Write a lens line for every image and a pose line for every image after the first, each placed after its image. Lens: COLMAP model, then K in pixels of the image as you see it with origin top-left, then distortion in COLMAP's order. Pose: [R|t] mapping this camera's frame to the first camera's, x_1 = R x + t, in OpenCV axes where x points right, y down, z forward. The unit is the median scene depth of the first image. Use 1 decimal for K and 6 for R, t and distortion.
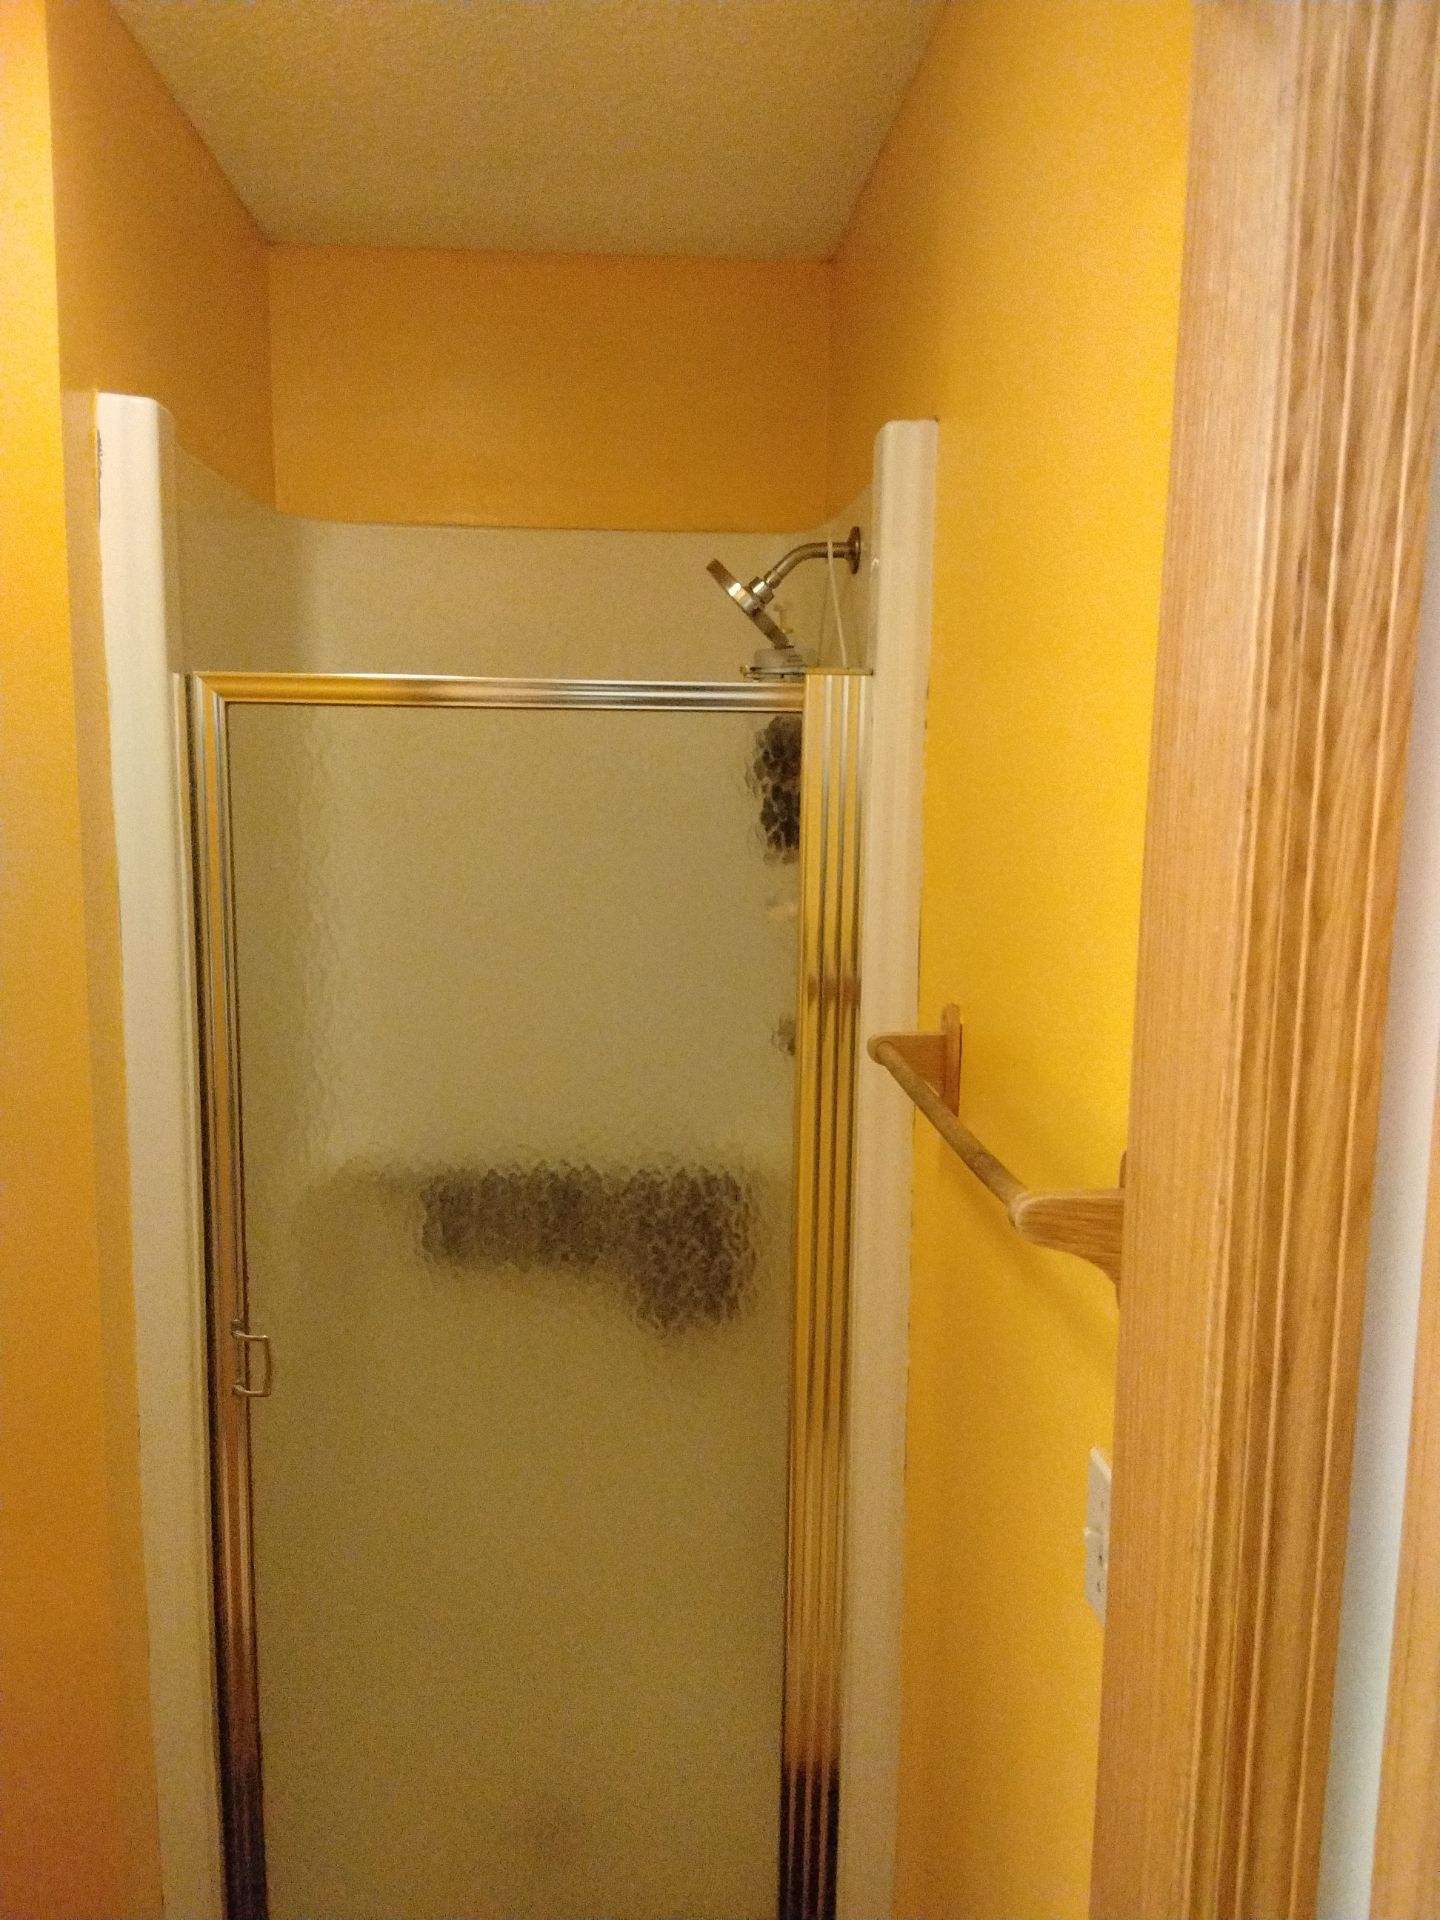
lens RADIAL K [[1344.5, 0, 720.0], [0, 1344.5, 960.0], [0, 0, 1]] dist [0.006725, -0.029679]
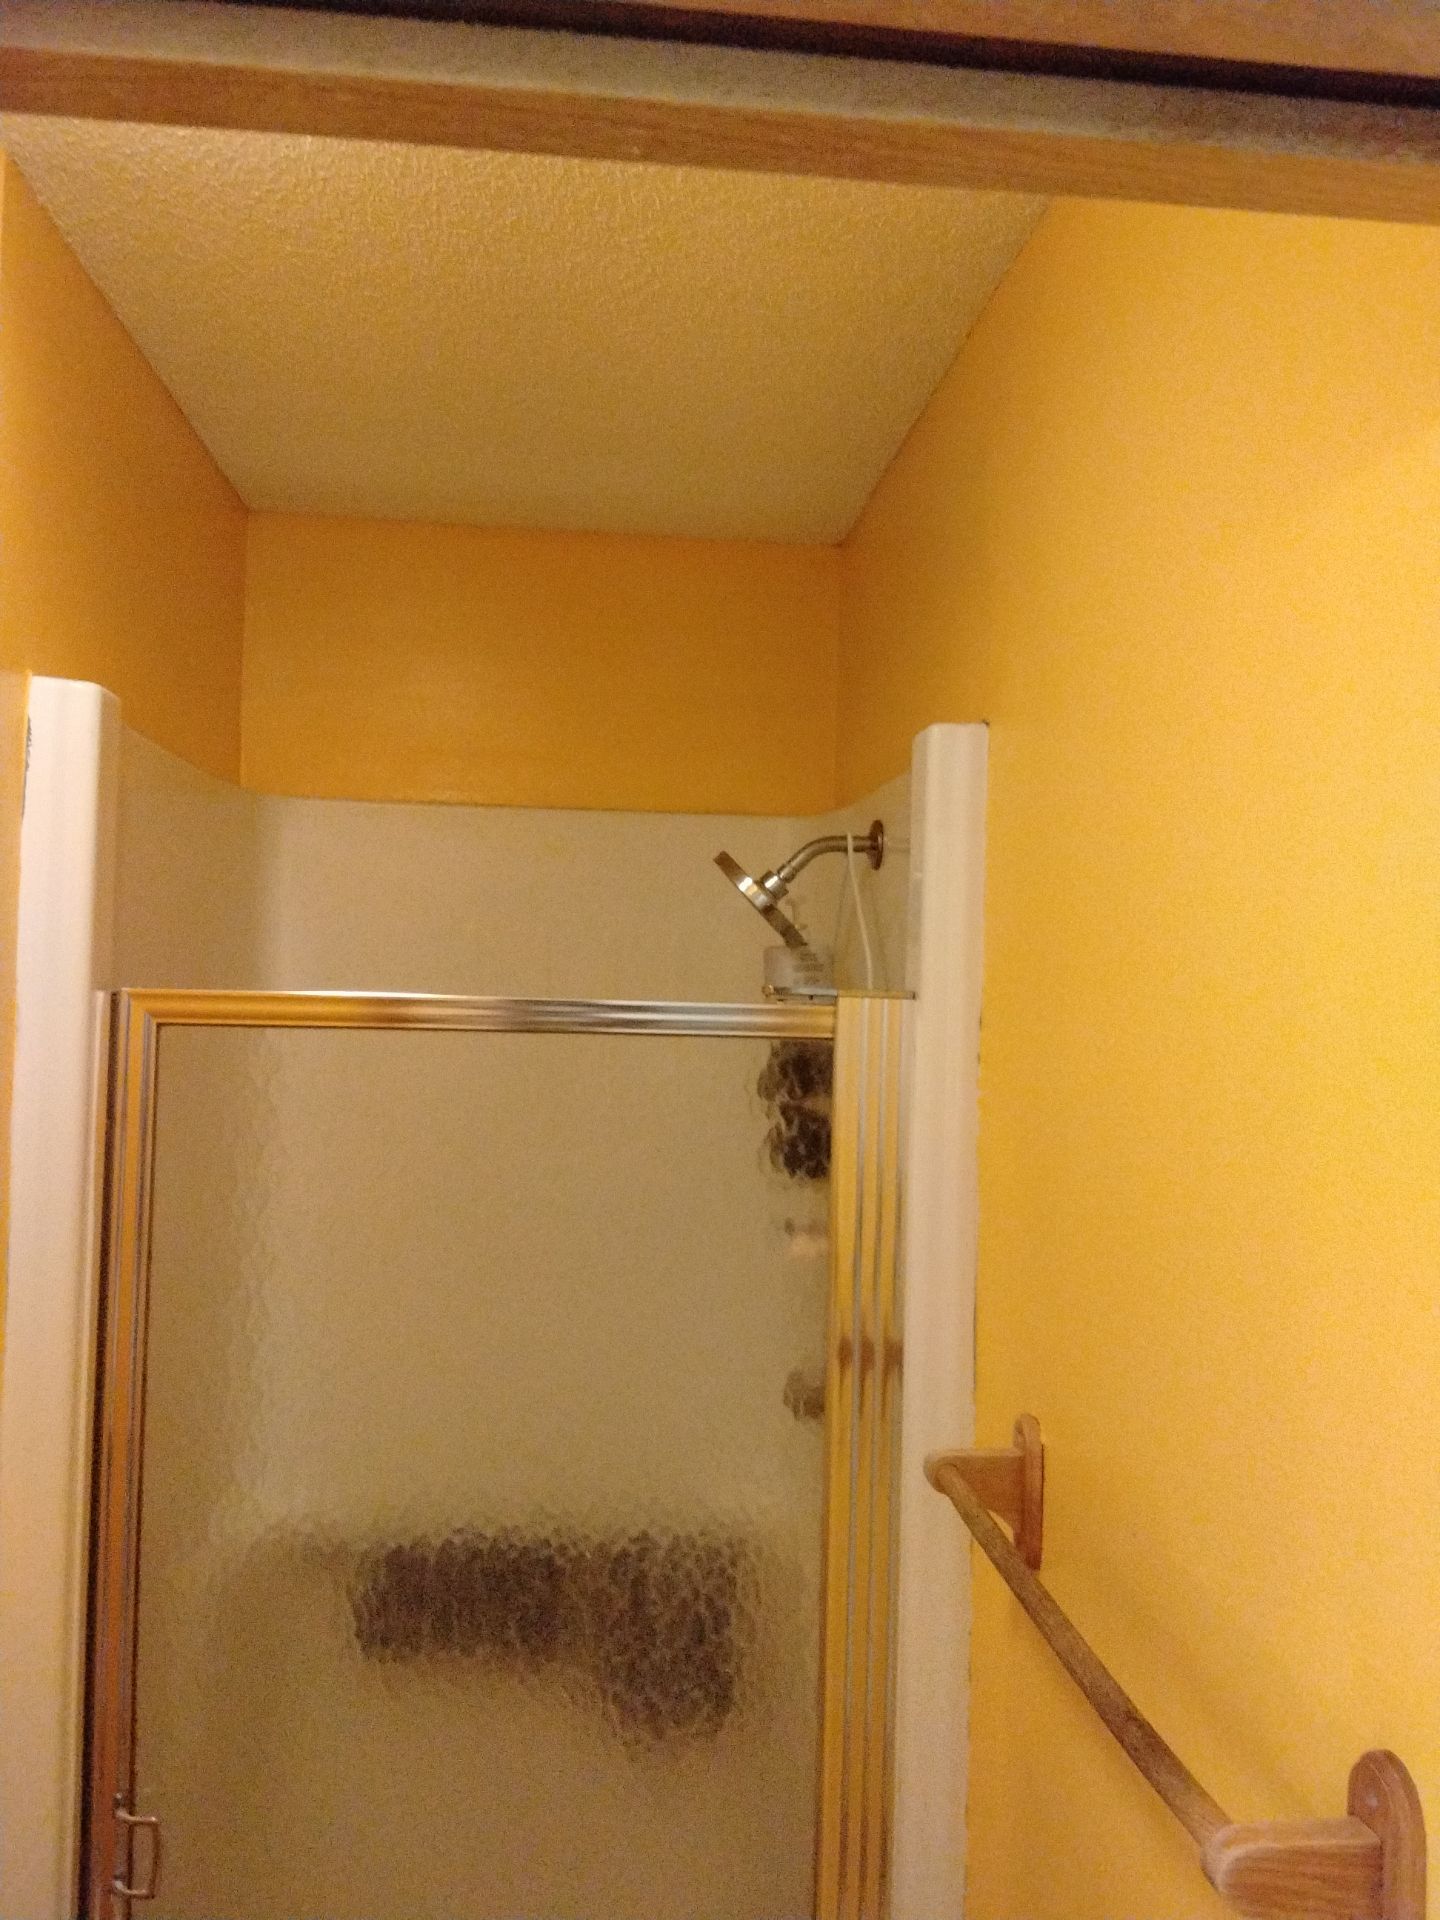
lens RADIAL K [[1344.5, 0, 720.0], [0, 1344.5, 960.0], [0, 0, 1]] dist [0.006725, -0.029679]
pose [[0.999550, 0.017919, 0.024036, -0.032487], [-0.013518, 0.984976, -0.172161, -0.082159], [-0.026760, 0.171758, 0.984776, 0.138572]]
